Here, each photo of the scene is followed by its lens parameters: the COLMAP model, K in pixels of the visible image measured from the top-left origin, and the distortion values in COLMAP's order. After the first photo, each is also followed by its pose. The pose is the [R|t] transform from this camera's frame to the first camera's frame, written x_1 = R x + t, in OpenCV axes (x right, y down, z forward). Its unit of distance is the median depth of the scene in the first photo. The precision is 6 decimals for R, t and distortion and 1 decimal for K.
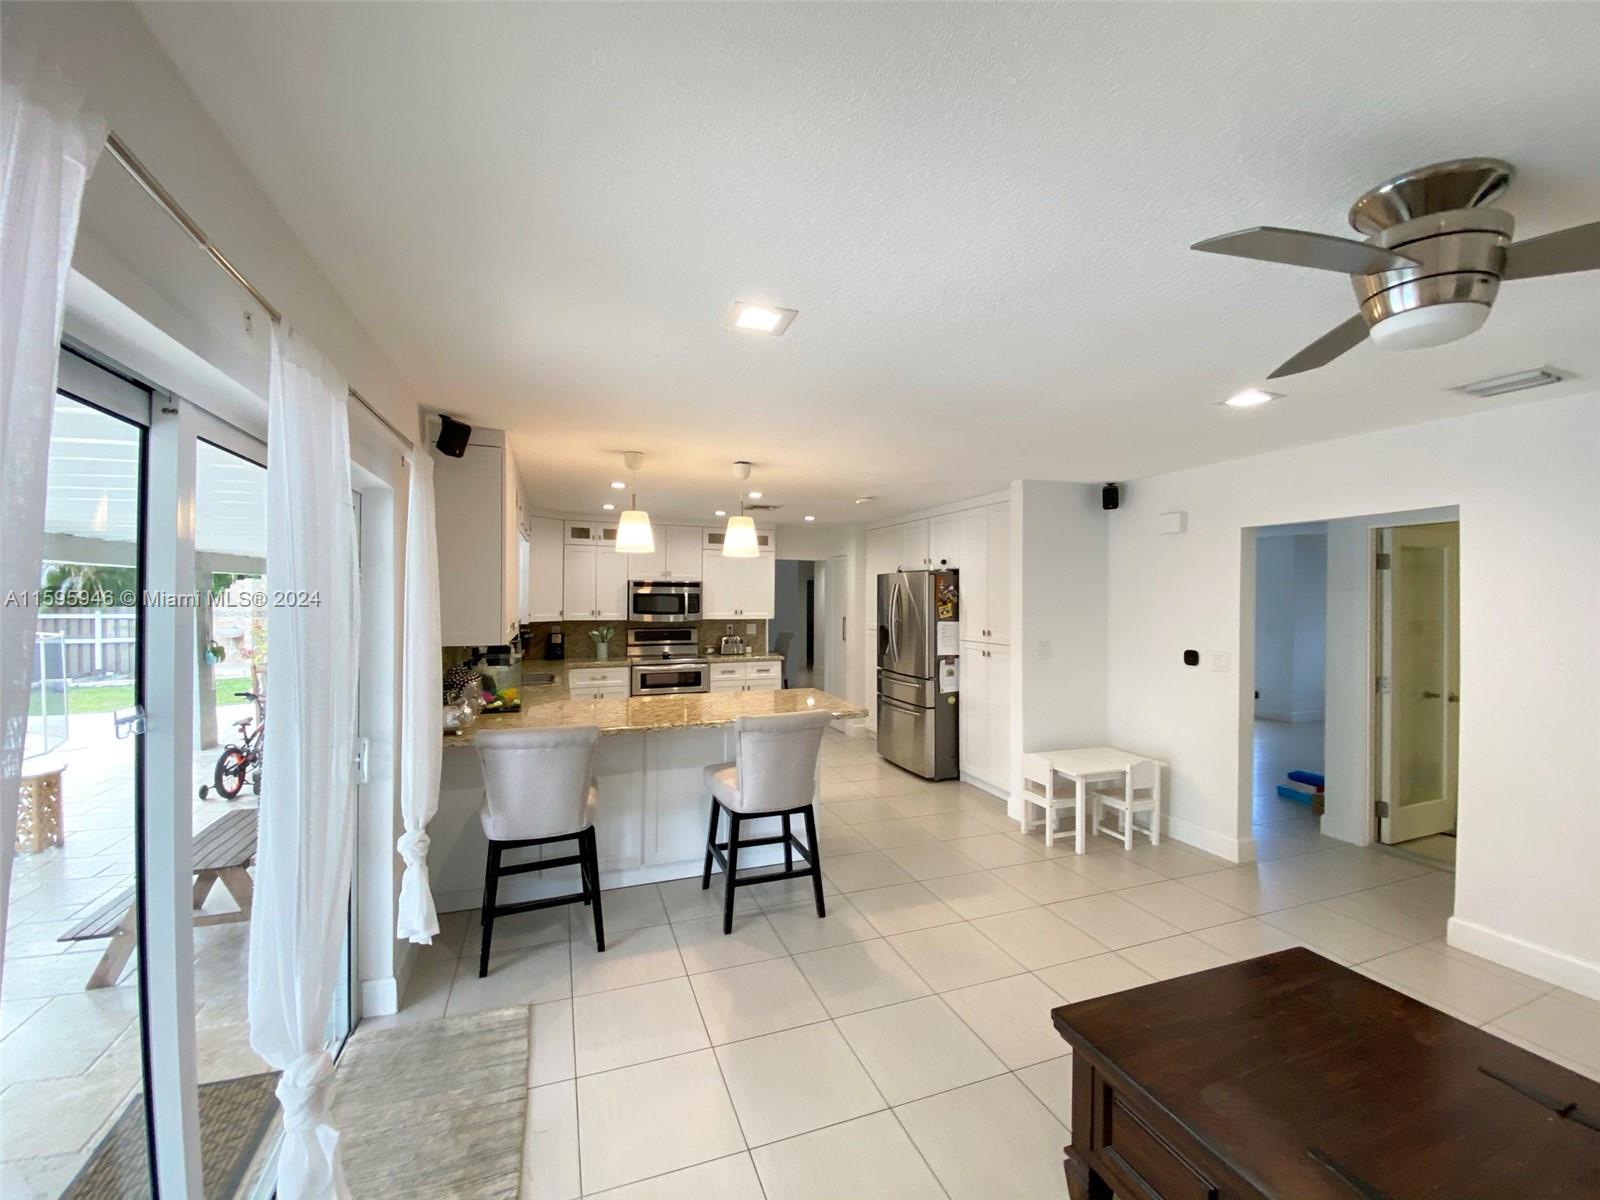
lens RADIAL K [[646.2, 0, 789.8], [0, 646.2, 601.3], [0, 0, 1]] dist [0.016483, -0.018024]
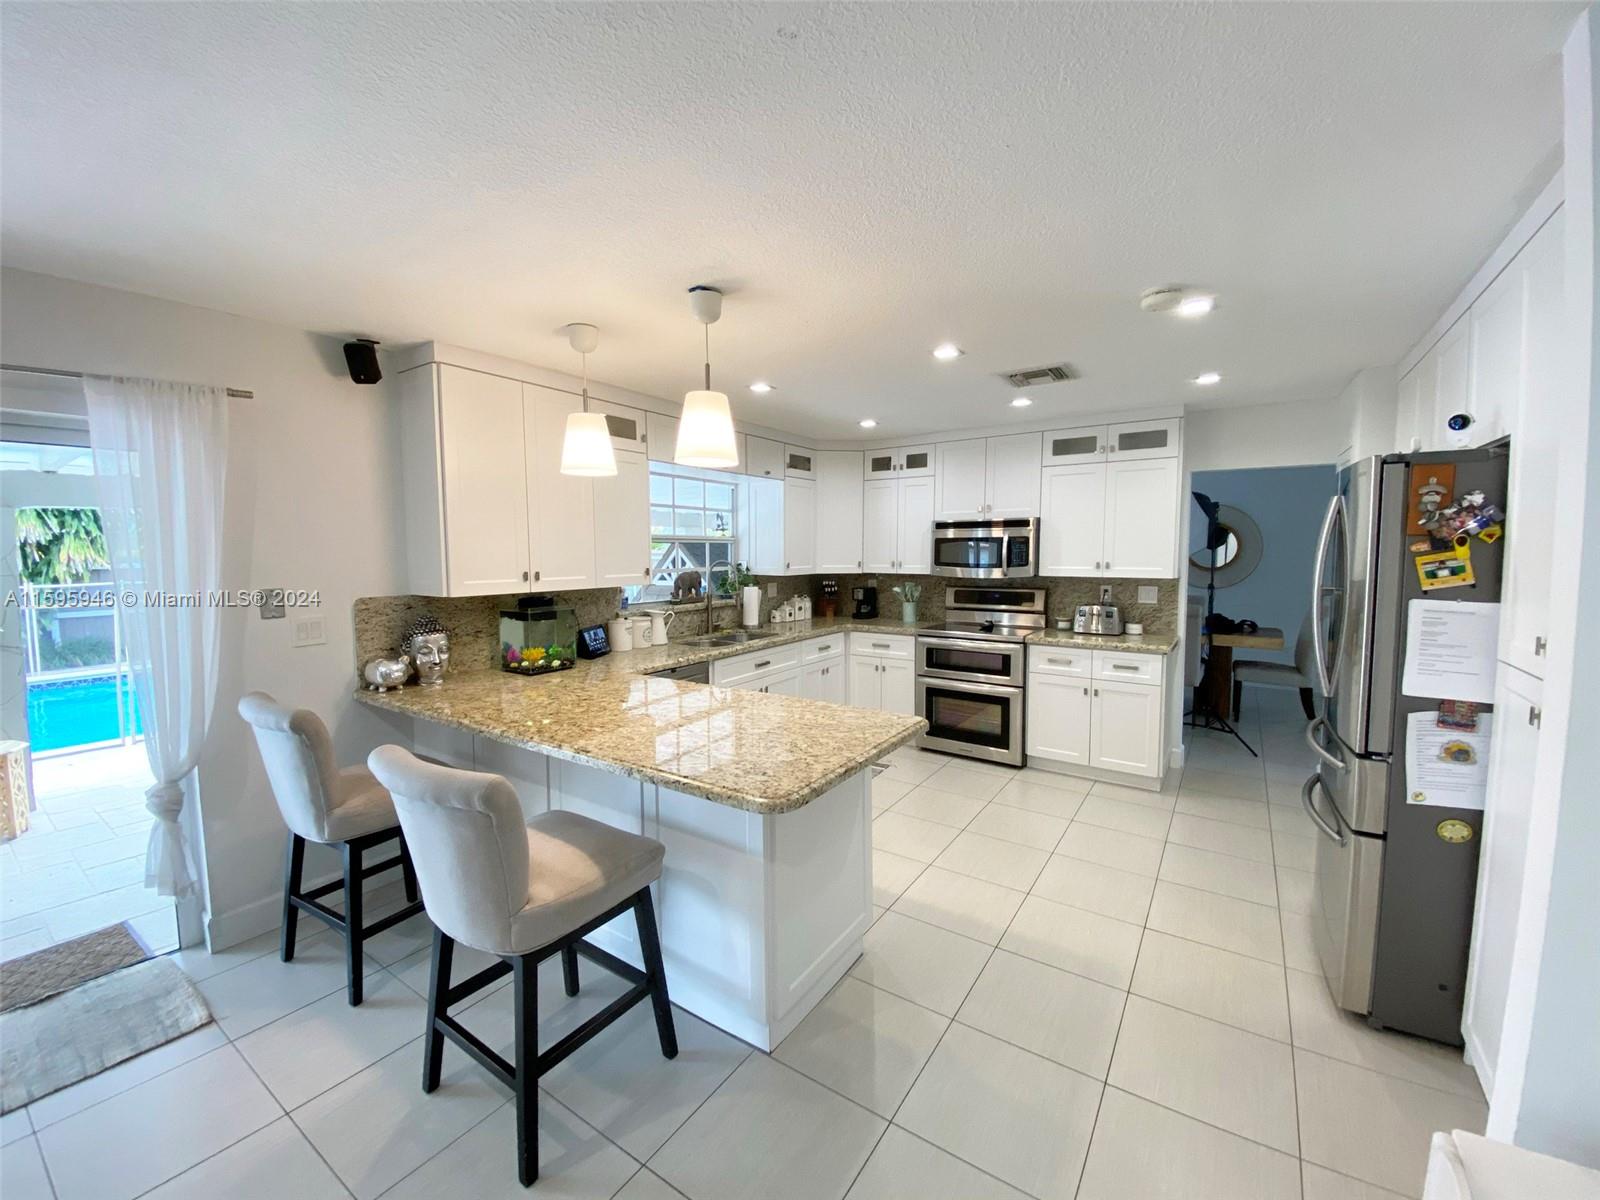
lens RADIAL K [[646.2, 0, 790.3], [0, 646.2, 598.5], [0, 0, 1]] dist [0.016483, -0.018024]
pose [[0.582157, 0.054240, -0.811265, 0.410158], [0.002985, 0.997623, 0.068842, 0.007509], [0.813071, -0.042498, 0.580611, 0.681099]]
